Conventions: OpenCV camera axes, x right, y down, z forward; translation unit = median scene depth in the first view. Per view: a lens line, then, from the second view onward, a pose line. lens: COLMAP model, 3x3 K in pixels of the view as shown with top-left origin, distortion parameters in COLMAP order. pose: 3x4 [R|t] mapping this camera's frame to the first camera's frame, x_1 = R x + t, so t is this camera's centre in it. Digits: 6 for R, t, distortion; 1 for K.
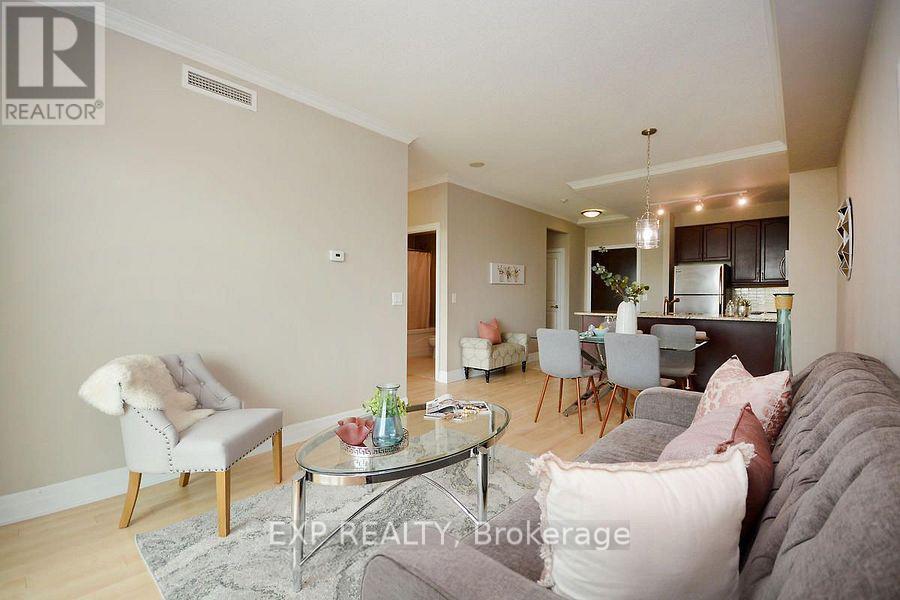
lens RADIAL K [[405.8, 0, 450.0], [0, 405.8, 300.0], [0, 0, 1]] dist [0.002040, 0.000117]
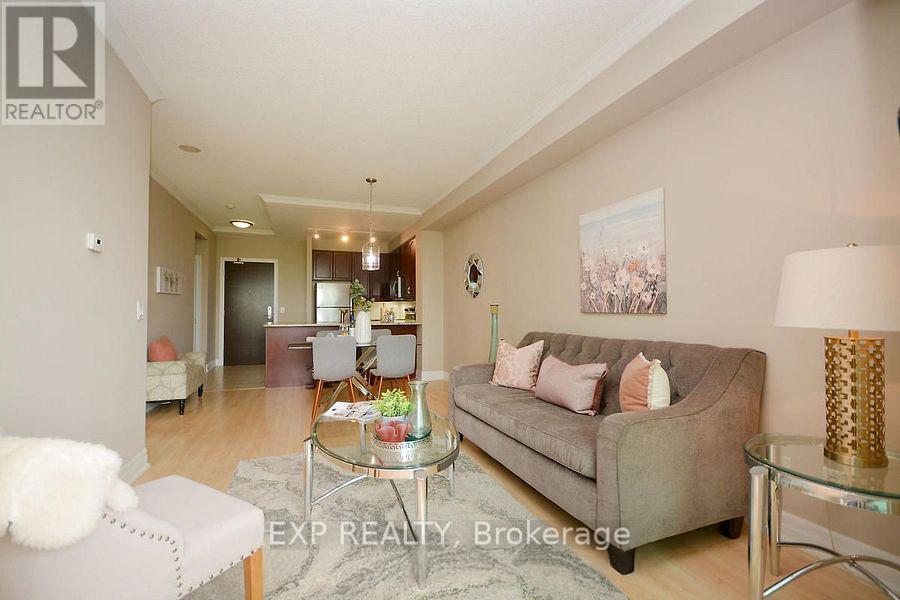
lens RADIAL K [[416.3, 0, 450.0], [0, 416.3, 300.0], [0, 0, 1]] dist [0.000387, -0.000133]
pose [[0.439929, 0.018401, 0.897844, -0.455488], [0.013869, 0.999532, -0.027280, 0.004878], [-0.897926, 0.024453, 0.439467, 0.158966]]
